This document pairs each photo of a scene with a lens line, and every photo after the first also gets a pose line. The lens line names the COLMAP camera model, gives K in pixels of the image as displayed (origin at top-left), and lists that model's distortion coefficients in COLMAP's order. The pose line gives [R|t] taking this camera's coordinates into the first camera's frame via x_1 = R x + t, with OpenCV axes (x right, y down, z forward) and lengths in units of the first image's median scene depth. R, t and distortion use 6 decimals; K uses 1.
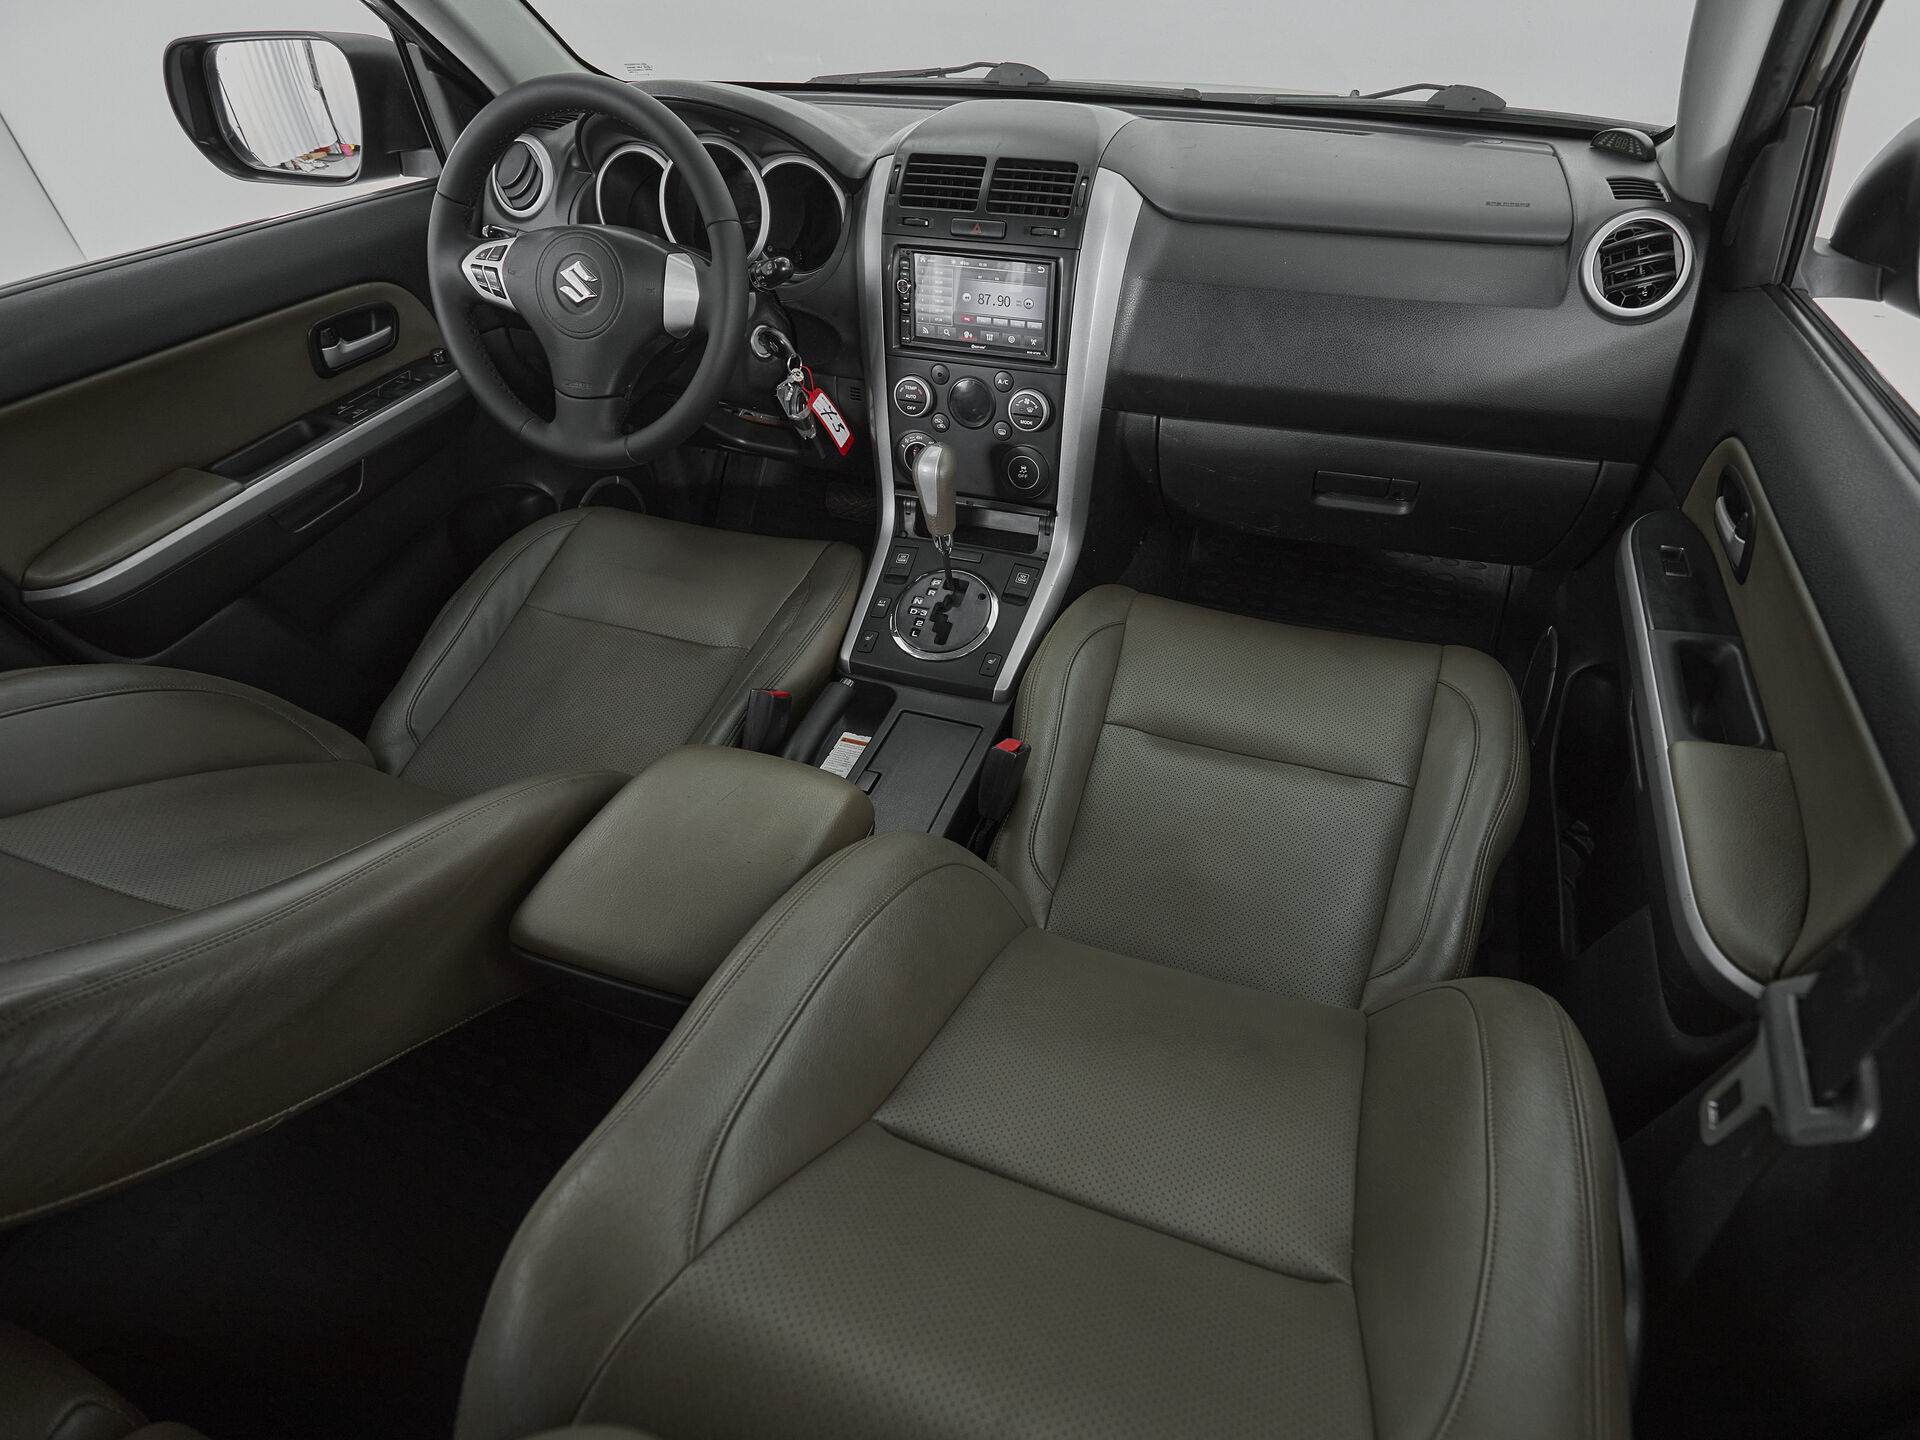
lens RADIAL K [[1024.8, 0, 1041.2], [0, 1024.8, 721.4], [0, 0, 1]] dist [0.005917, -0.005846]
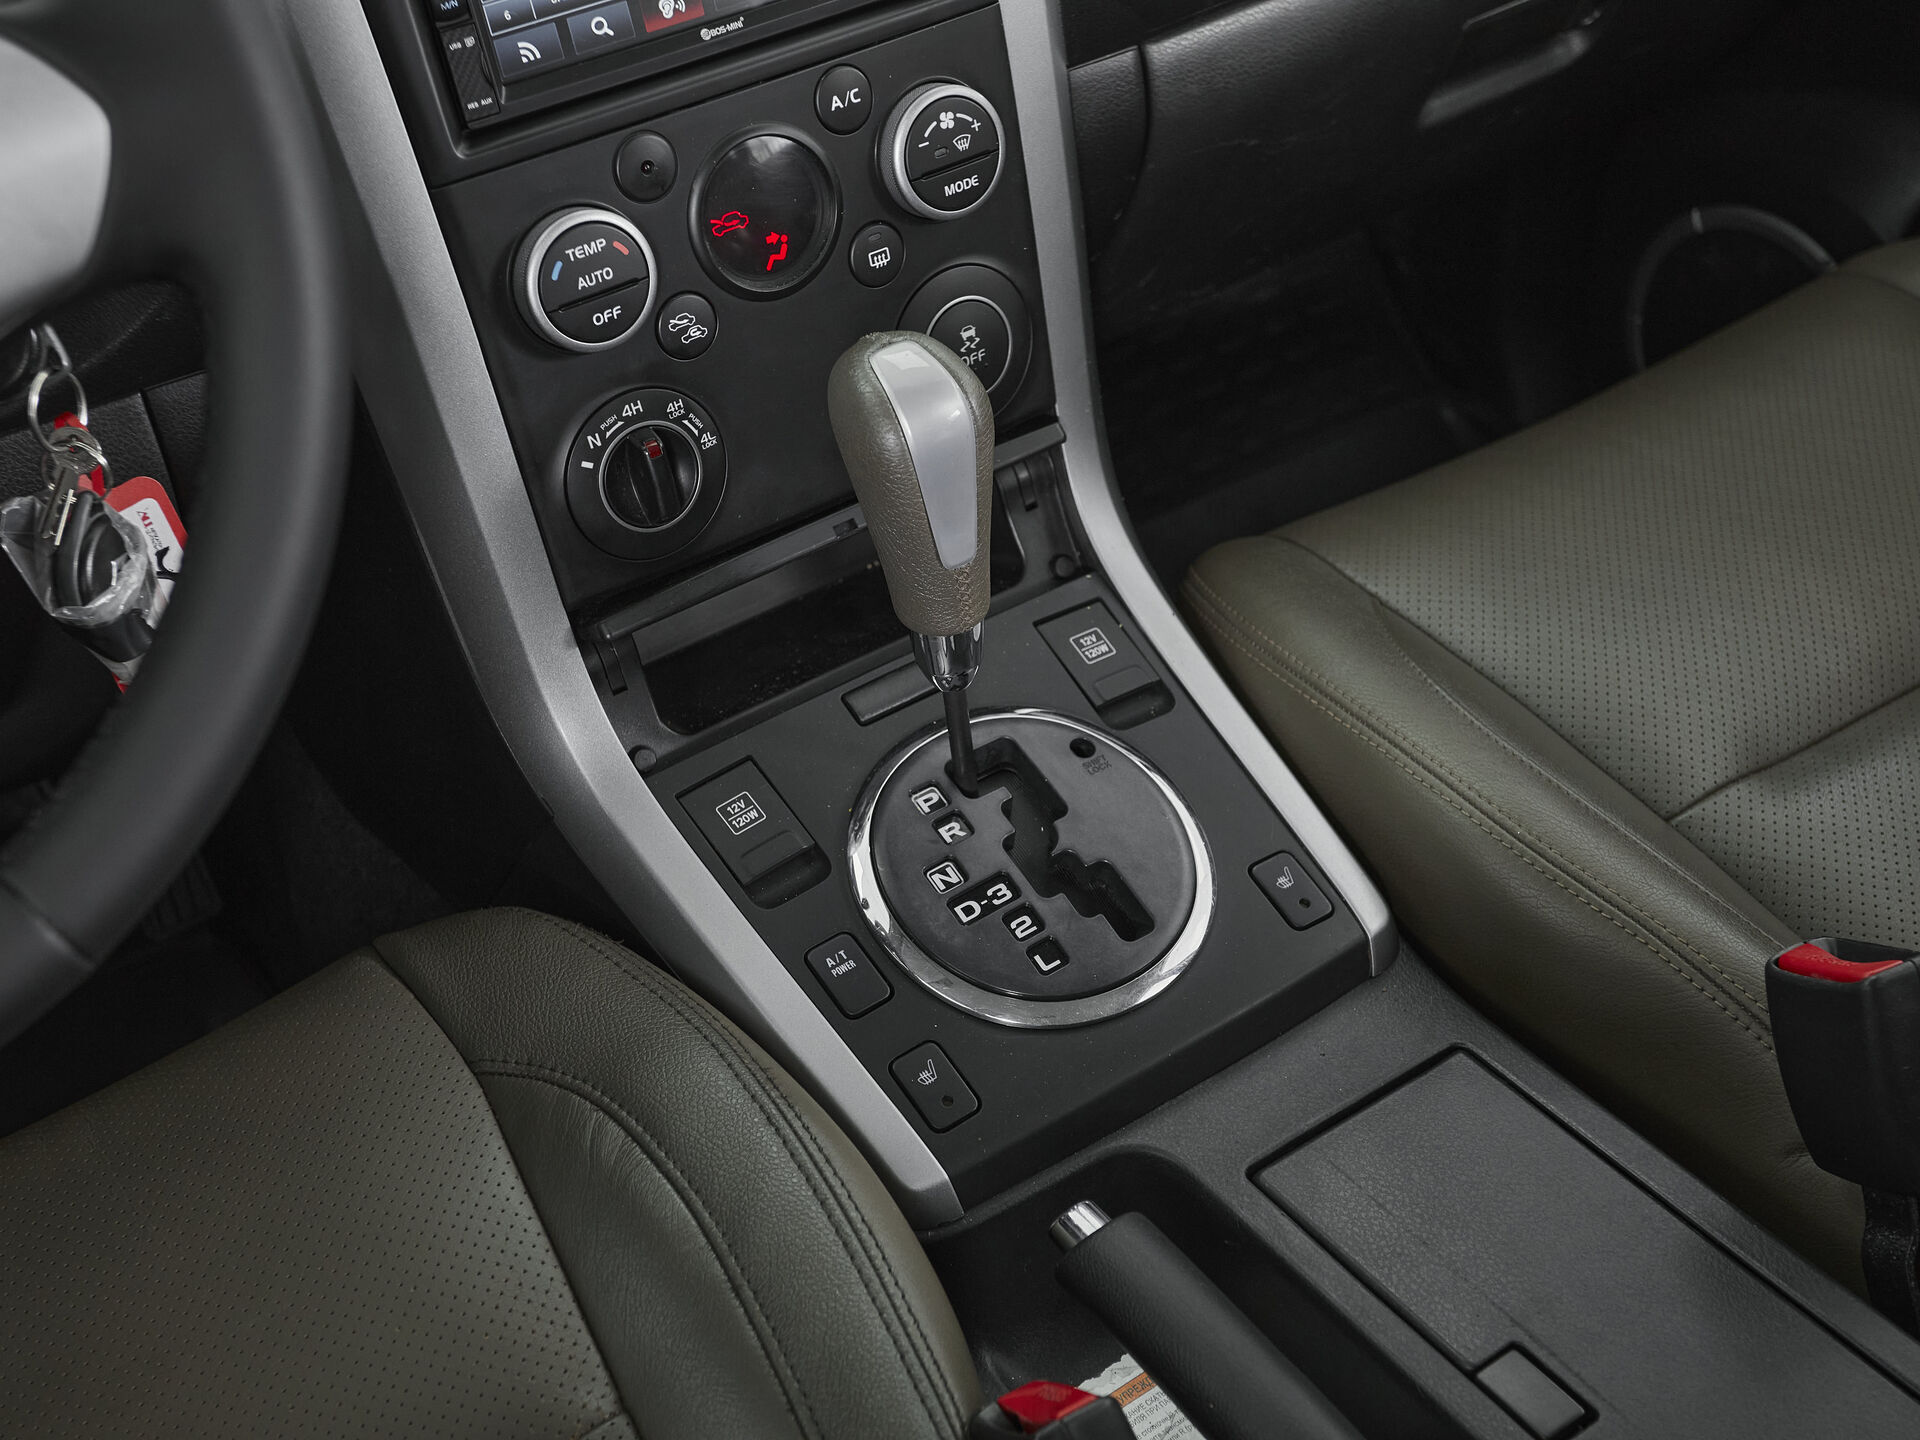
lens RADIAL K [[2341.6, 0, 923.0], [0, 2341.6, 735.9], [0, 0, 1]] dist [0.032666, 0.000000]
pose [[0.621085, -0.504879, 0.599459, -0.527751], [0.572366, 0.814692, 0.093139, -0.226135], [-0.535398, 0.285263, 0.794968, 0.482428]]
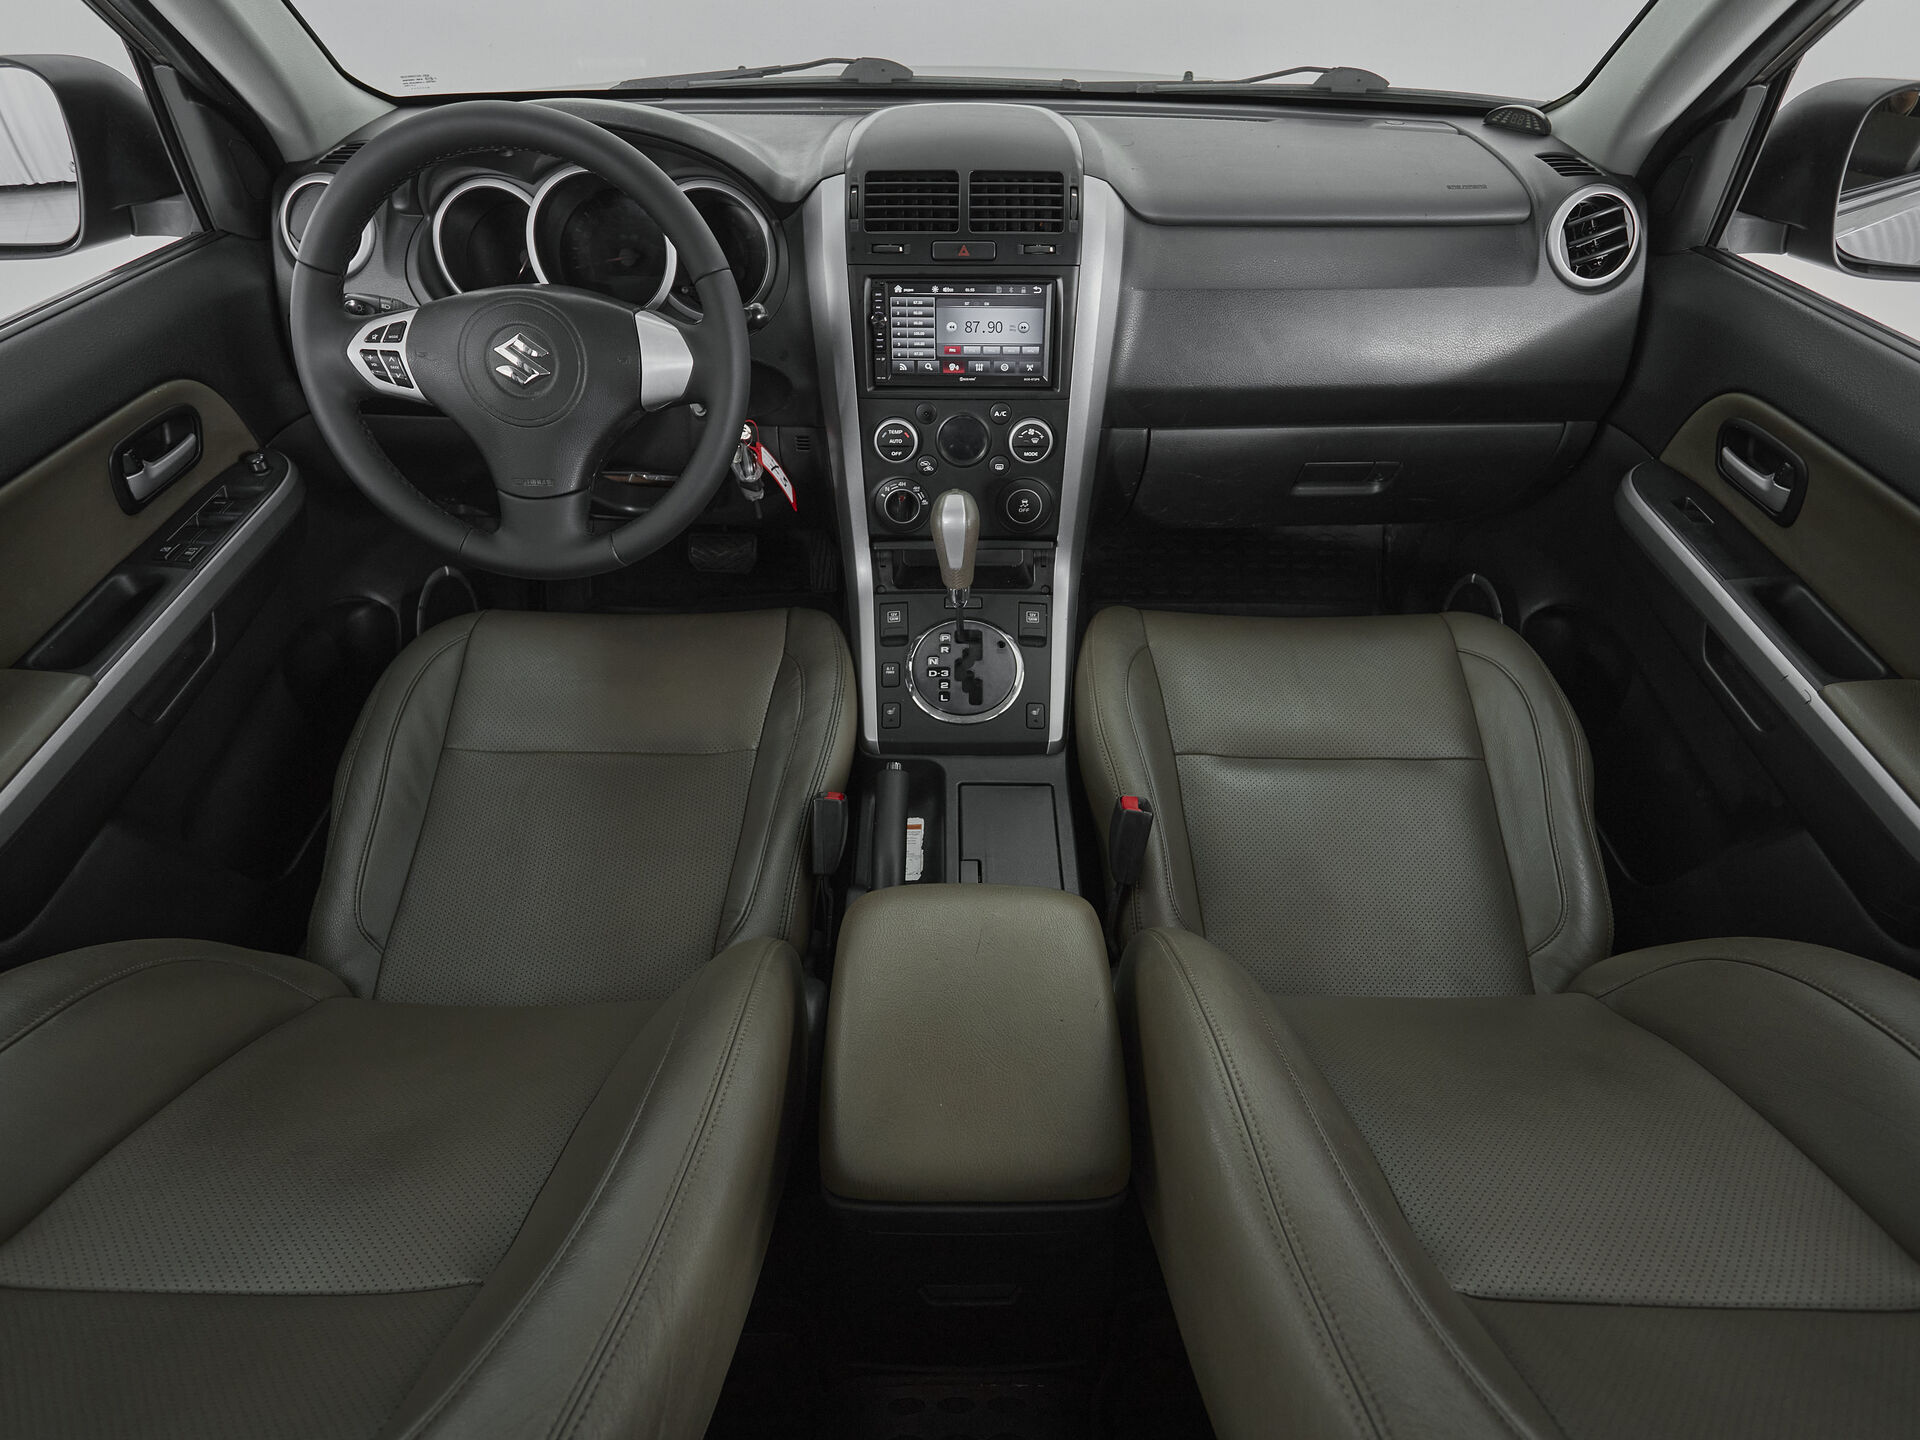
lens RADIAL K [[1024.8, 0, 968.0], [0, 1024.8, 718.7], [0, 0, 1]] dist [0.005917, -0.005846]
pose [[0.950243, -0.193973, 0.243747, -0.338632], [0.187897, 0.981007, 0.048169, -0.110223], [-0.248461, 0.000027, 0.968642, 0.111407]]
